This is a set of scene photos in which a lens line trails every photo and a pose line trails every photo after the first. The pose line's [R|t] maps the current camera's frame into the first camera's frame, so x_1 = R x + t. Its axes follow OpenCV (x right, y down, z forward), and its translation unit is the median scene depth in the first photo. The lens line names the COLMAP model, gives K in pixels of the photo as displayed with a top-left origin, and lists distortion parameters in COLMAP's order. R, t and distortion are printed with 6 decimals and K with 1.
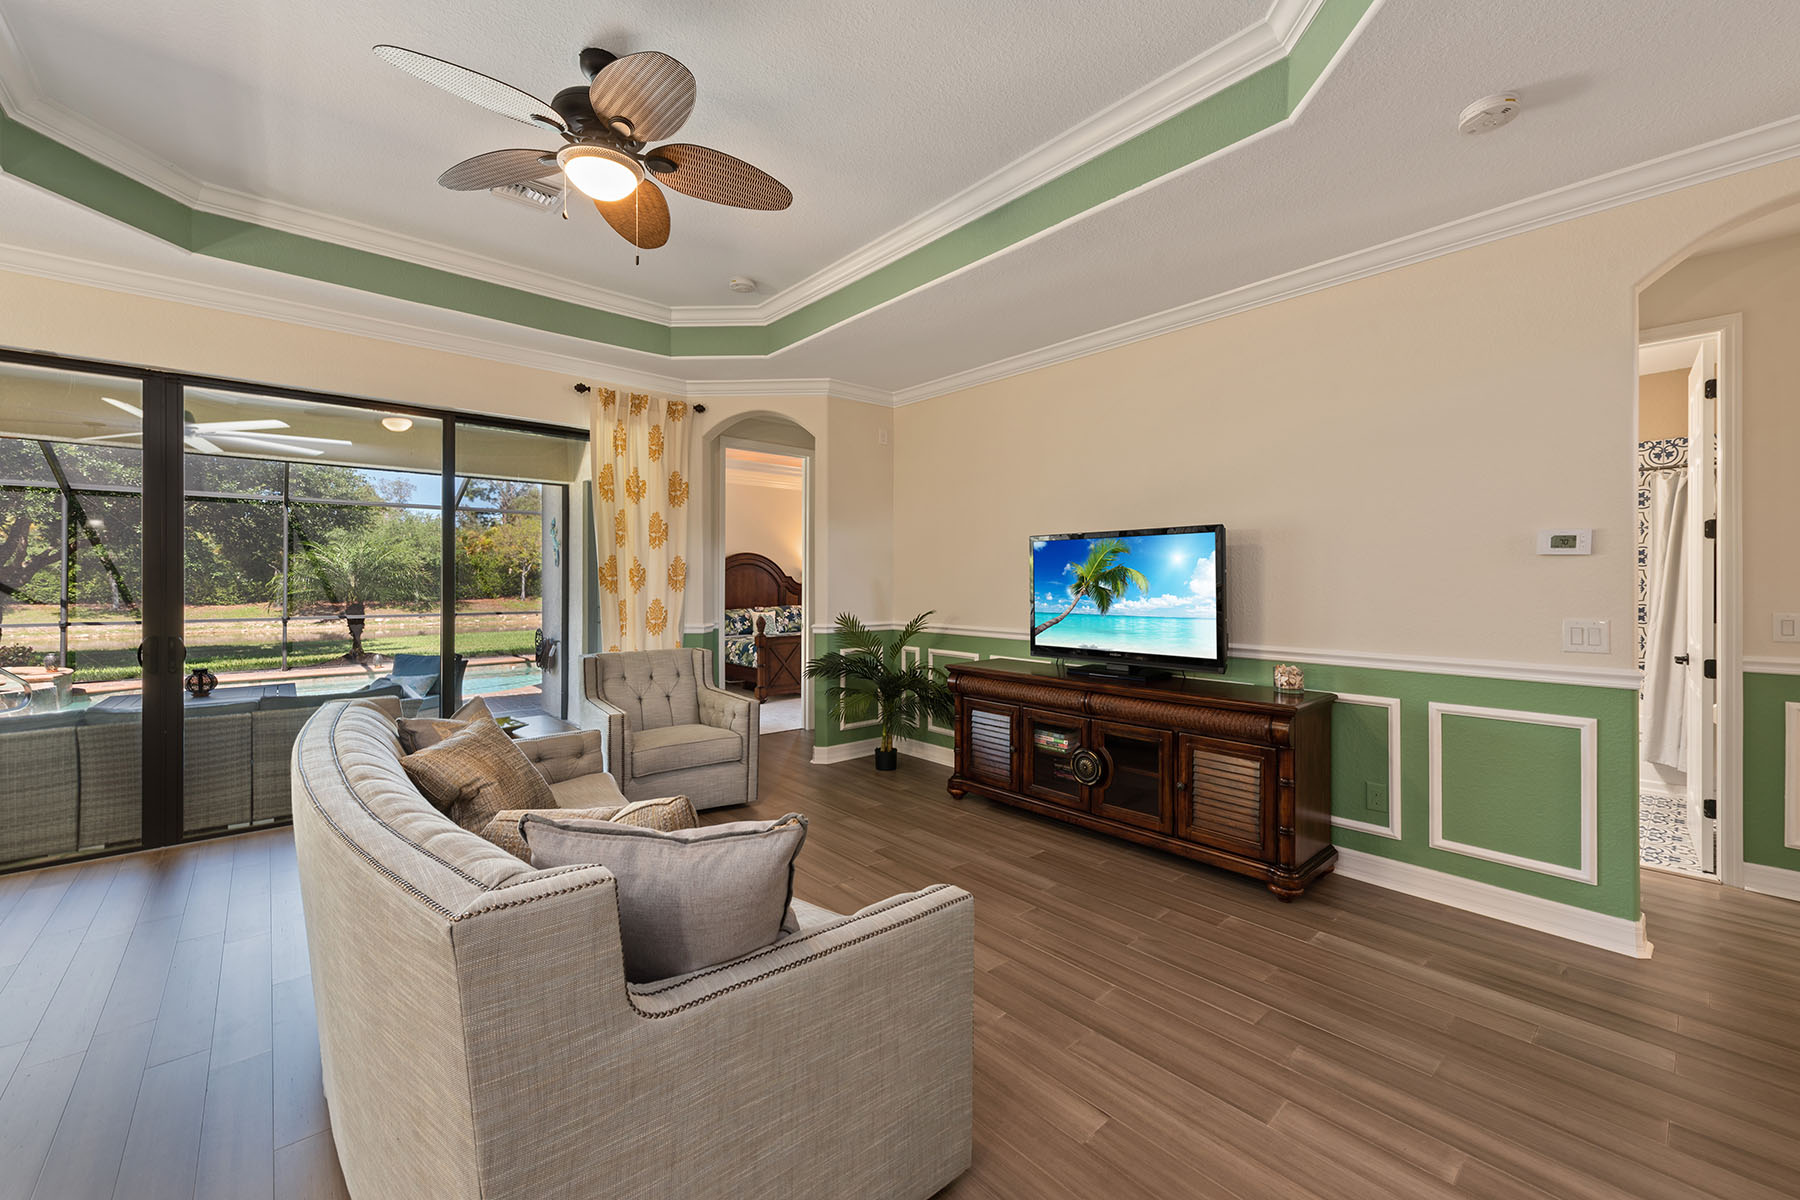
lens RADIAL K [[713.6, 0, 904.9], [0, 713.6, 587.4], [0, 0, 1]] dist [0.013989, -0.002828]
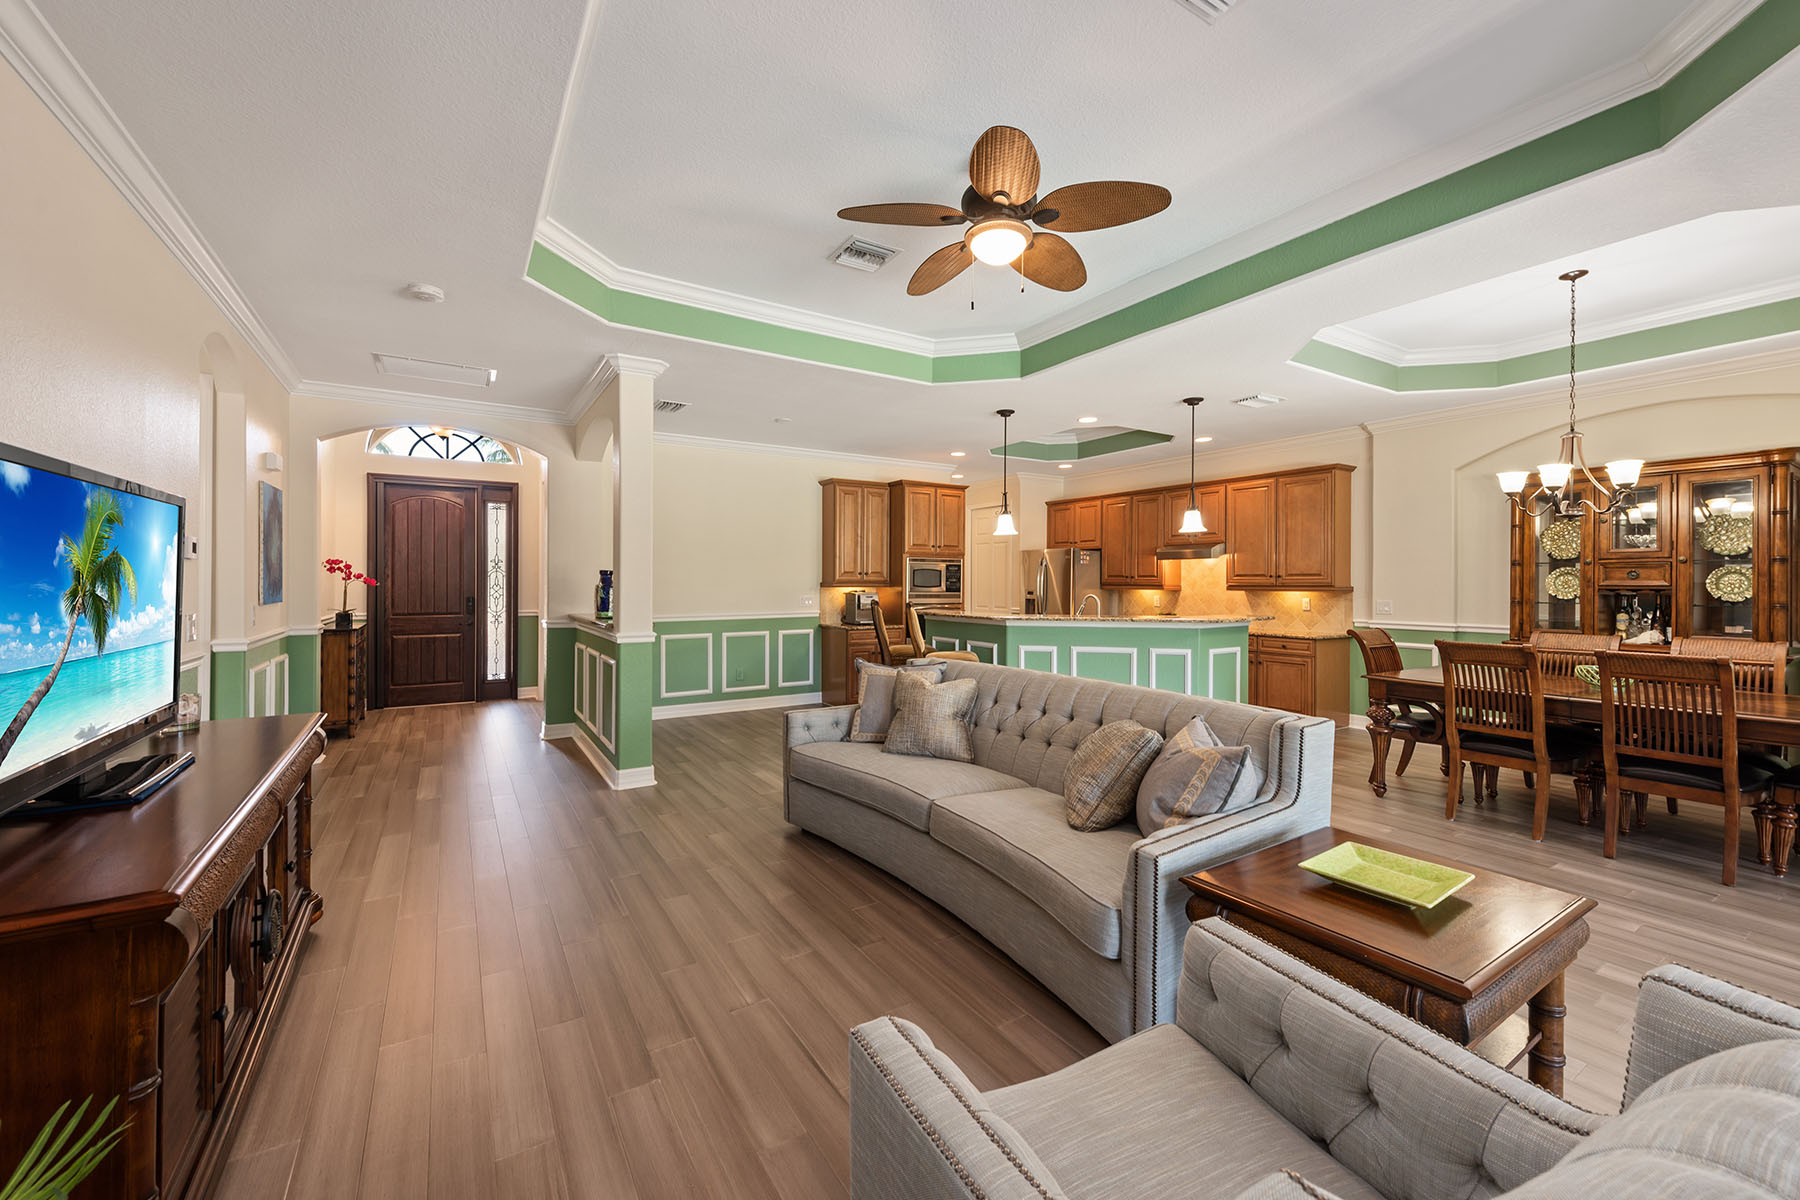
lens RADIAL K [[713.6, 0, 898.6], [0, 713.6, 584.7], [0, 0, 1]] dist [0.013989, -0.002828]
pose [[-0.985646, -0.002901, 0.168801, -0.242538], [-0.001124, 0.999943, 0.010618, -0.010519], [-0.168823, 0.010276, -0.985593, 1.150266]]
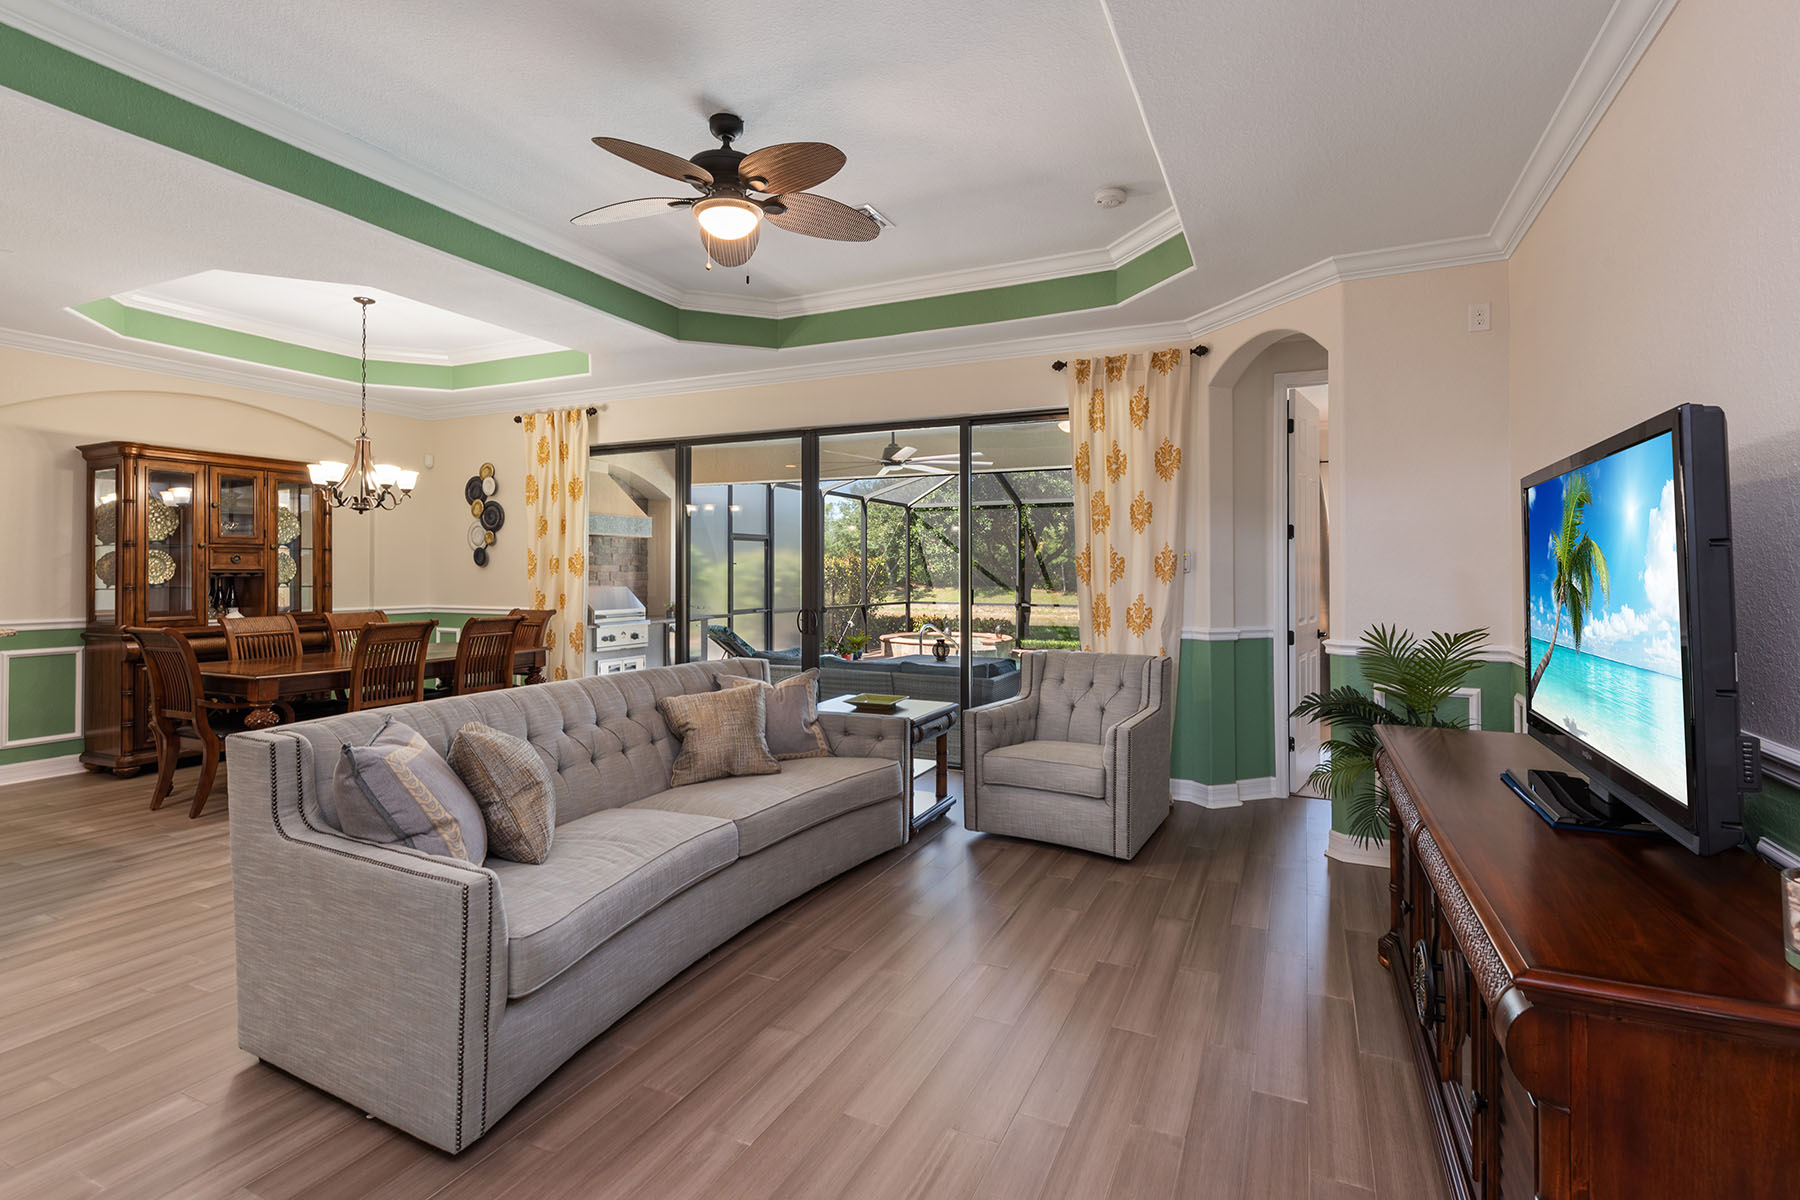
lens RADIAL K [[857.7, 0, 899.9], [0, 857.7, 565.2], [0, 0, 1]] dist [0.011491, -0.003137]
pose [[0.392450, -0.006468, -0.919750, 0.495960], [-0.011333, 0.999865, -0.011867, -0.002066], [0.919703, 0.015080, 0.392324, 0.373946]]
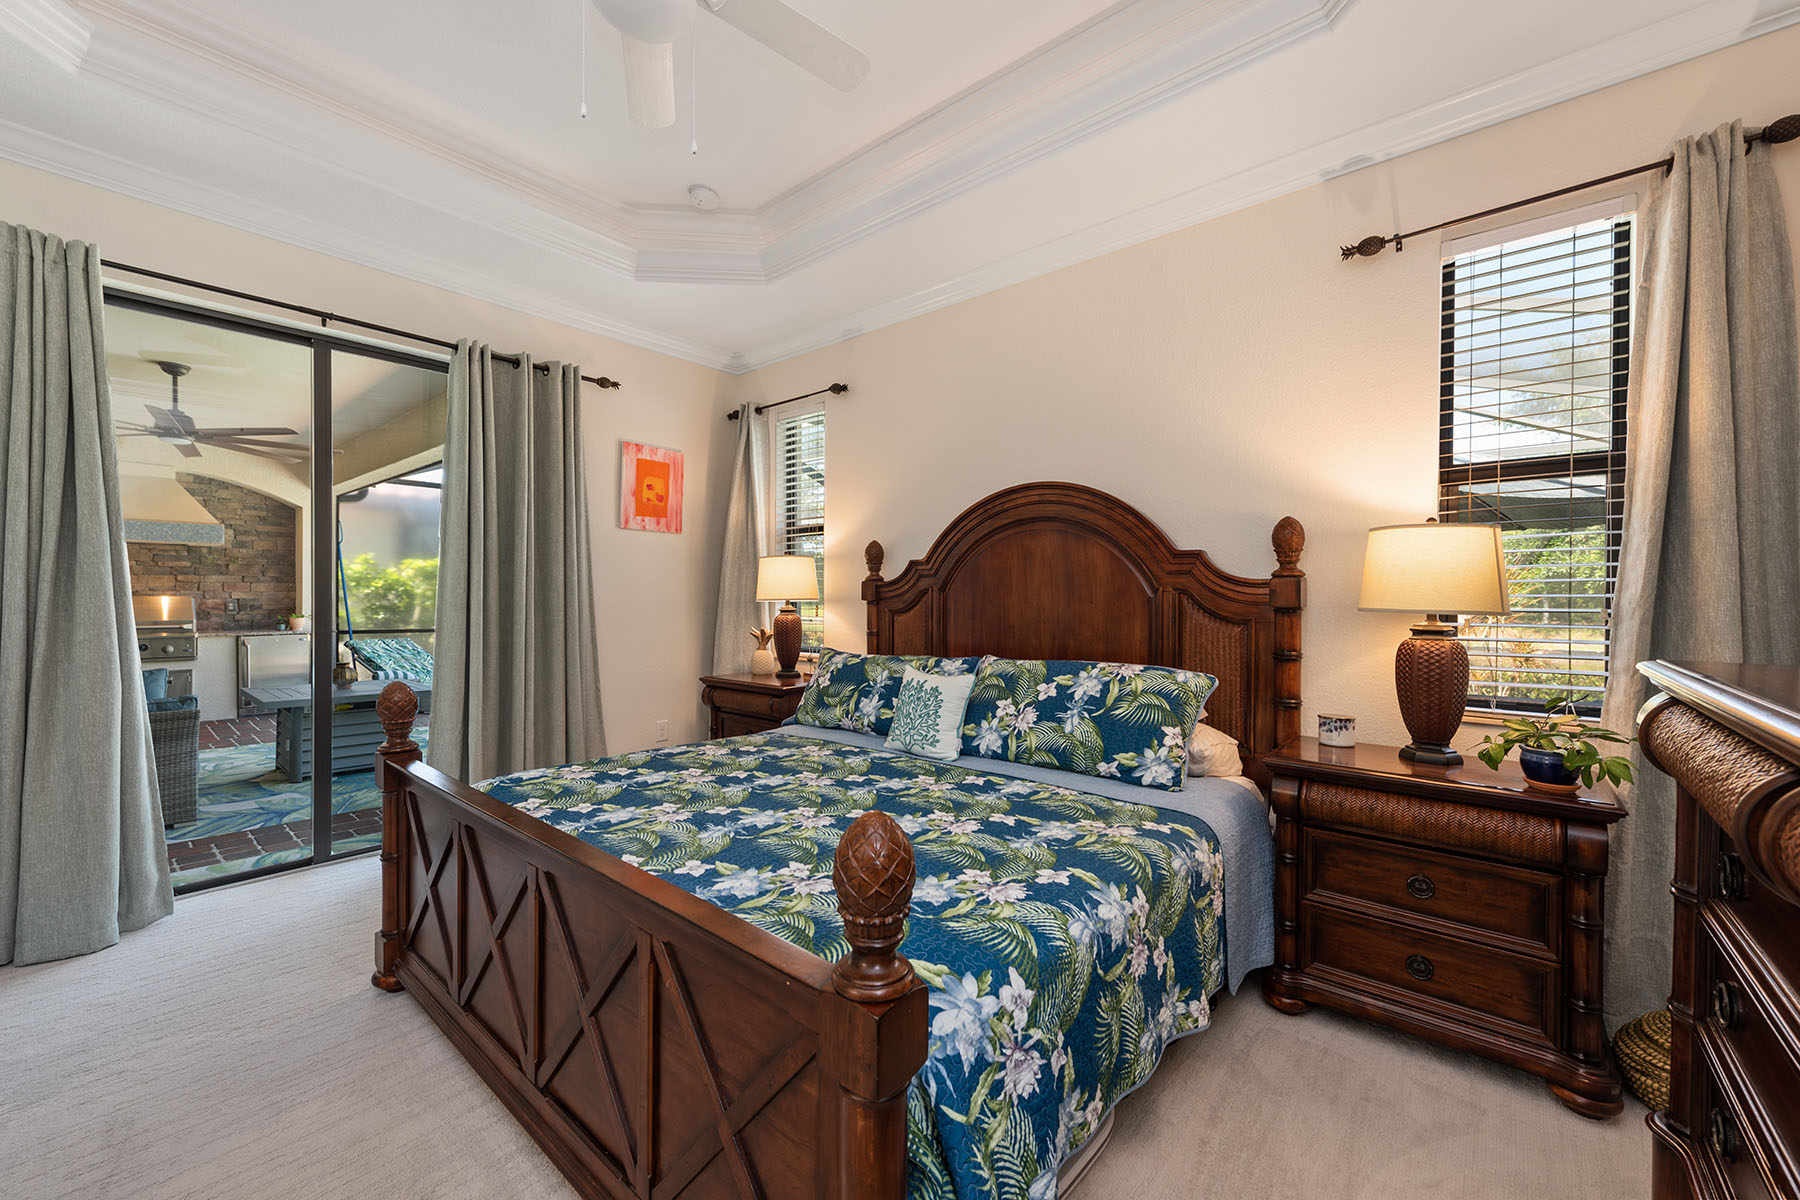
lens RADIAL K [[713.6, 0, 889.0], [0, 713.6, 601.7], [0, 0, 1]] dist [0.013989, -0.002828]
pose [[0.136265, 0.008403, -0.990637, 0.184544], [-0.013600, 0.999886, 0.006610, 0.009219], [0.990579, 0.012572, 0.136364, 1.902282]]
